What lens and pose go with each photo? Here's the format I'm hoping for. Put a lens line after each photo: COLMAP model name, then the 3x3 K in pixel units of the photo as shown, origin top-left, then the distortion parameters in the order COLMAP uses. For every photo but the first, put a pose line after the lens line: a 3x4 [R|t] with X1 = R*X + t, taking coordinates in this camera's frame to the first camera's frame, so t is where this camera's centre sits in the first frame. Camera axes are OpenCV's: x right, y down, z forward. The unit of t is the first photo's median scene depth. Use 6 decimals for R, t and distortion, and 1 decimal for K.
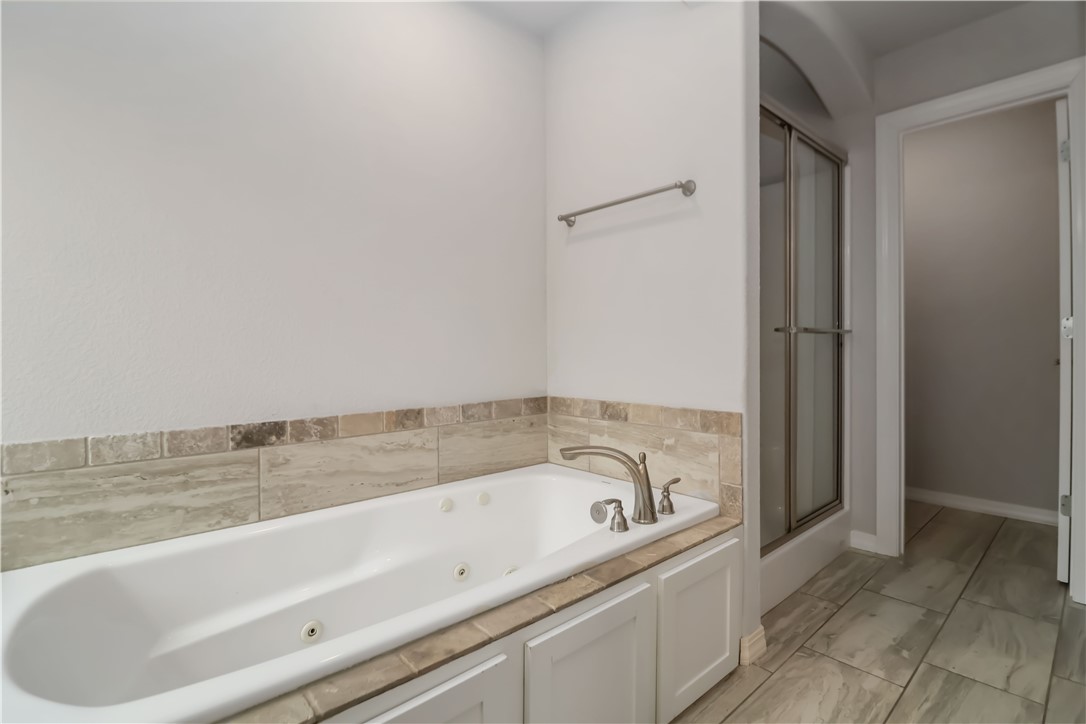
lens RADIAL K [[510.8, 0, 553.1], [0, 510.8, 351.3], [0, 0, 1]] dist [0.001782, -0.011763]
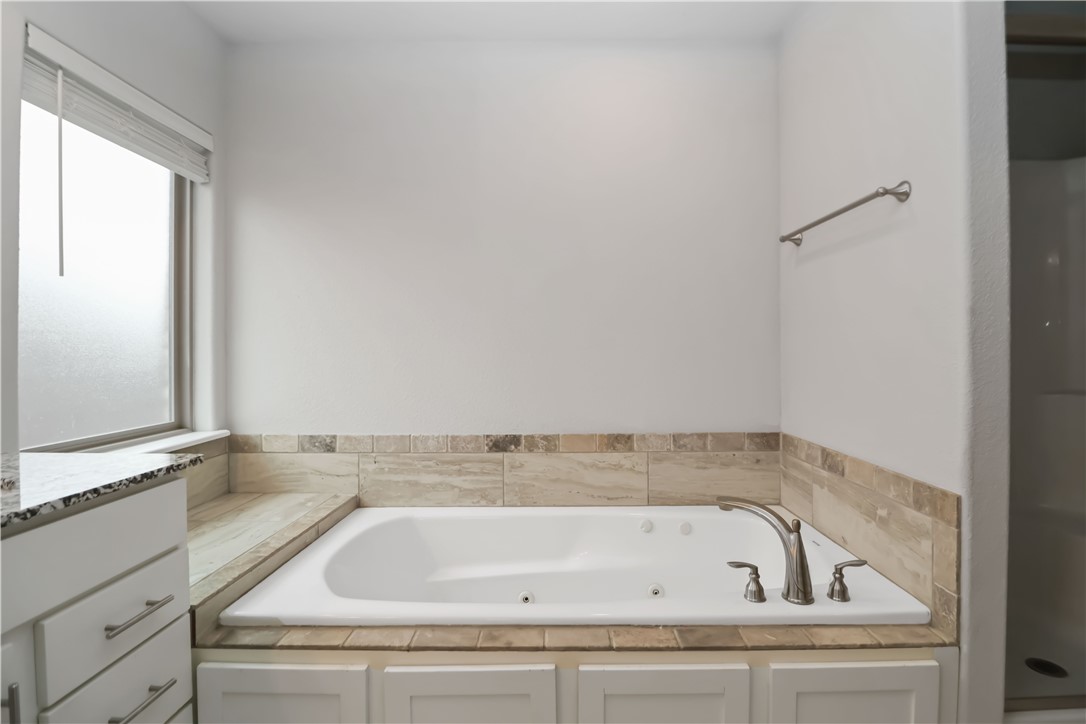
lens RADIAL K [[510.8, 0, 553.1], [0, 510.8, 351.3], [0, 0, 1]] dist [0.001782, -0.011763]
pose [[0.737250, 0.004377, -0.675606, 0.427598], [0.000522, 0.999975, 0.007048, -0.089252], [0.675620, -0.005549, 0.737229, 0.075852]]
